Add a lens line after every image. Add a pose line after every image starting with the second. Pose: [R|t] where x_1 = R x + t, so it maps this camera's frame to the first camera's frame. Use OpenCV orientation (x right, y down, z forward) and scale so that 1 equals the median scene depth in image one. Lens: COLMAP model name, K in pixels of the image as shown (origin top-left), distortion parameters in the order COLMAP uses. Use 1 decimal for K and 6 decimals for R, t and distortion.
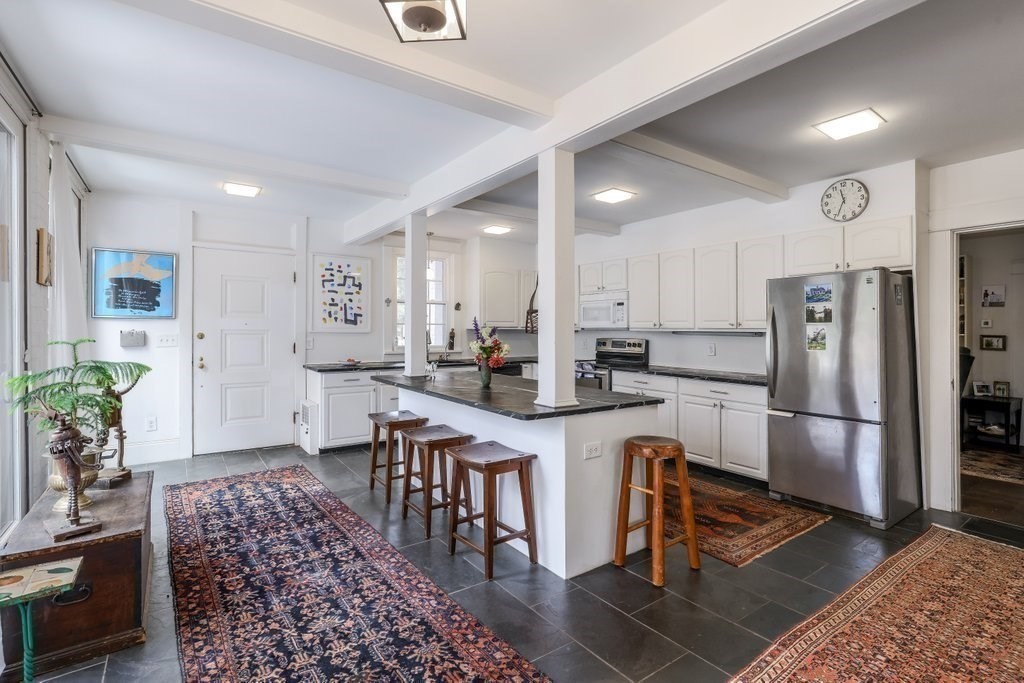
lens RADIAL K [[498.7, 0, 517.4], [0, 498.7, 332.3], [0, 0, 1]] dist [-0.066467, 0.020881]
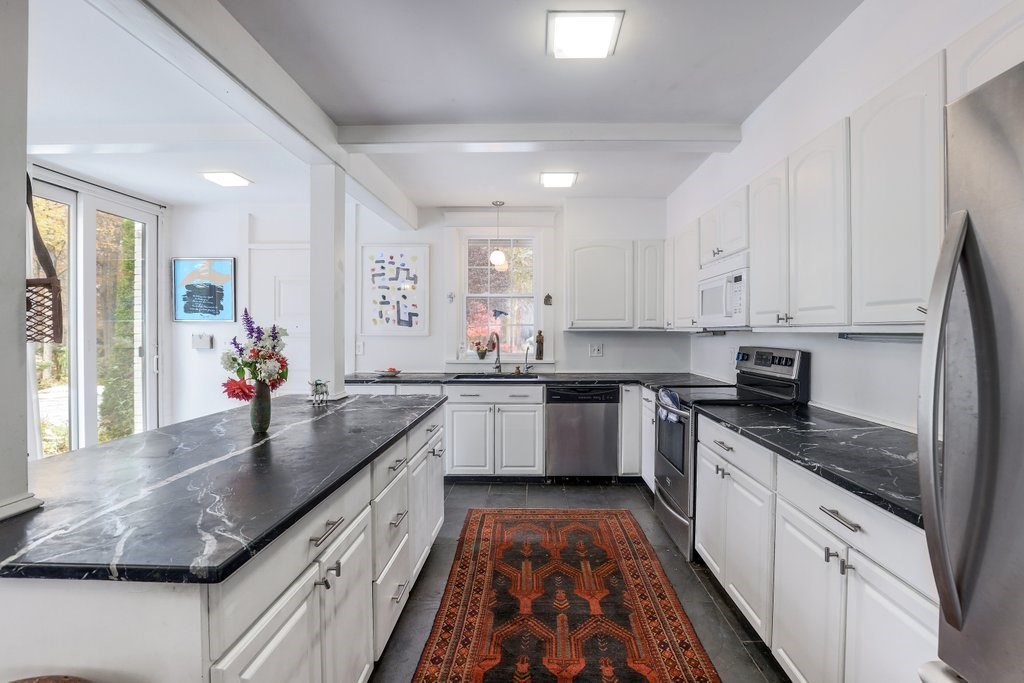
lens RADIAL K [[498.7, 0, 517.4], [0, 498.7, 332.3], [0, 0, 1]] dist [-0.066467, 0.020881]
pose [[0.794727, -0.003722, -0.606955, 0.524917], [-0.001357, 0.999968, -0.007908, 0.001527], [0.606965, 0.007108, 0.794697, 0.747986]]
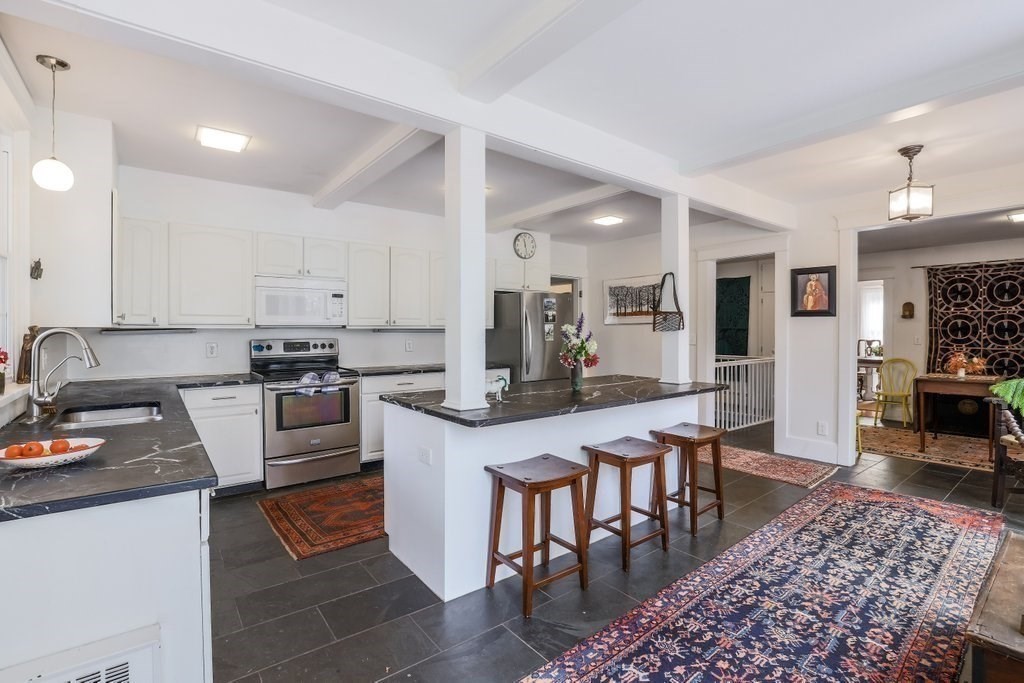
lens RADIAL K [[498.7, 0, 517.4], [0, 498.7, 332.3], [0, 0, 1]] dist [-0.066467, 0.020881]
pose [[-0.072284, -0.014099, 0.997284, -0.972940], [0.003466, 0.999891, 0.014387, -0.013081], [-0.997378, 0.004496, -0.072227, 1.207737]]
